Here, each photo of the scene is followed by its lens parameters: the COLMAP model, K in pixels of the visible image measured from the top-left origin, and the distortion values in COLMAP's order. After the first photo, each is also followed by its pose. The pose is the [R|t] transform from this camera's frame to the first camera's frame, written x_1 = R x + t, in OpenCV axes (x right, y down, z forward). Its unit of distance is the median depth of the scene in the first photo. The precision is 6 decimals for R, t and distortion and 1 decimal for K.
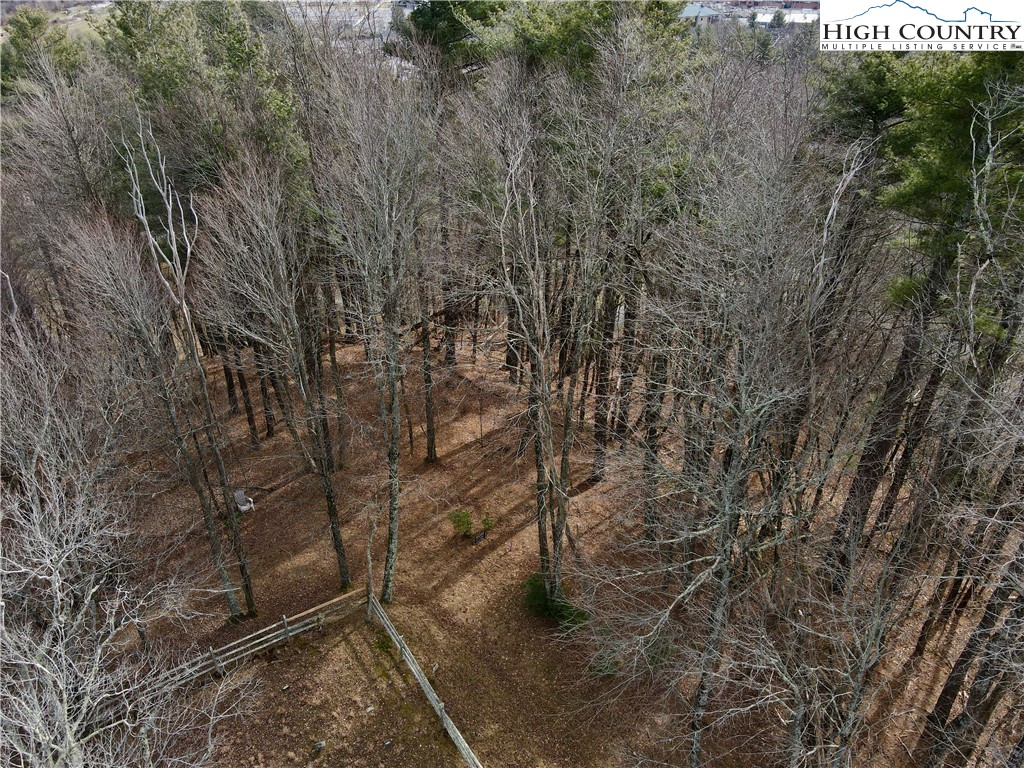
lens RADIAL K [[734.0, 0, 513.8], [0, 734.0, 381.0], [0, 0, 1]] dist [0.002316, 0.000831]
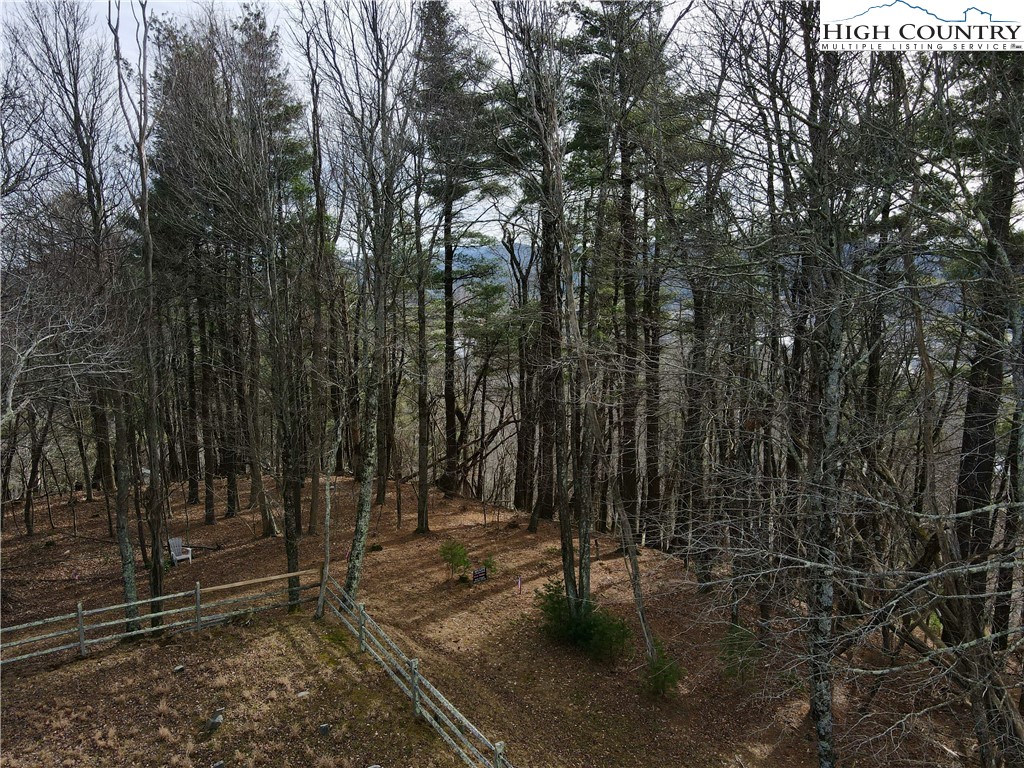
lens RADIAL K [[734.0, 0, 510.1], [0, 734.0, 384.9], [0, 0, 1]] dist [0.002316, 0.000831]
pose [[0.999897, 0.005627, -0.013230, -0.006923], [-0.010234, 0.924874, -0.380135, 0.369511], [0.010097, 0.380231, 0.924836, 0.258561]]
